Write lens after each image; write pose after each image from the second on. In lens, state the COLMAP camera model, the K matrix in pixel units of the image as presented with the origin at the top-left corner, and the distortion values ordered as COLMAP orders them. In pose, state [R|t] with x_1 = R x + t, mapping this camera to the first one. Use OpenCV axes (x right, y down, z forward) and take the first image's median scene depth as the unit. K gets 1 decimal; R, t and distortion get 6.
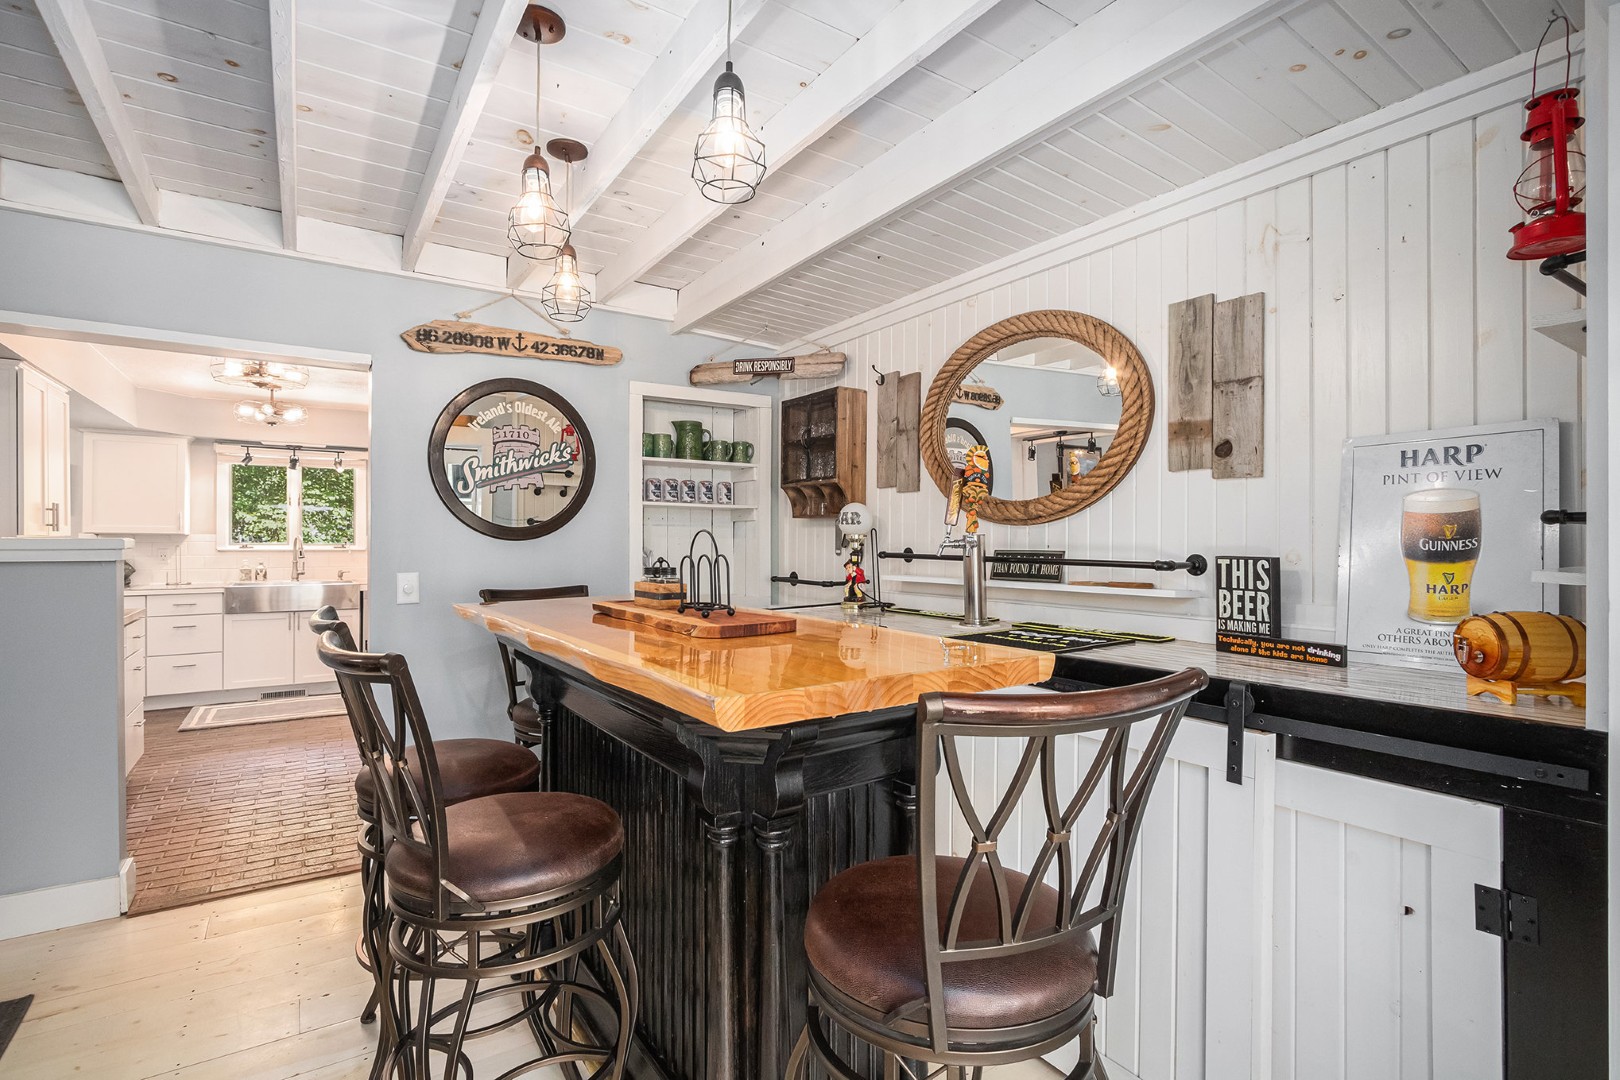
lens RADIAL K [[754.4, 0, 806.7], [0, 754.4, 538.9], [0, 0, 1]] dist [-0.007872, -0.000245]
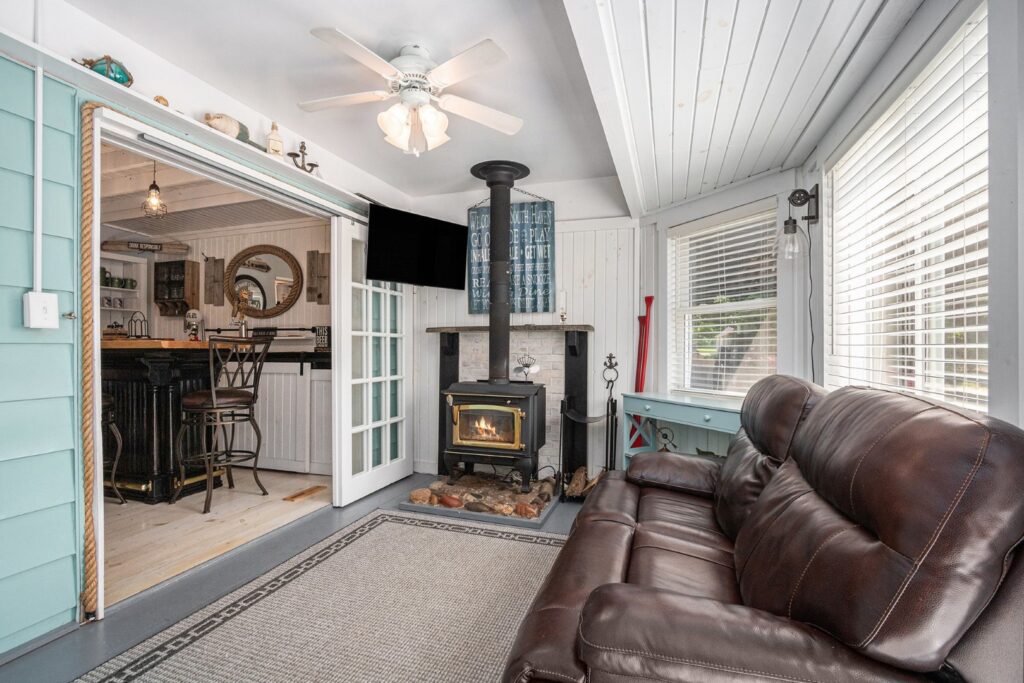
lens RADIAL K [[476.9, 0, 497.2], [0, 476.9, 347.5], [0, 0, 1]] dist [-0.007872, -0.000245]
pose [[0.804878, -0.002187, 0.593437, -0.055346], [0.002318, 0.999997, 0.000541, 0.073071], [-0.593436, 0.000941, 0.804880, -0.767637]]
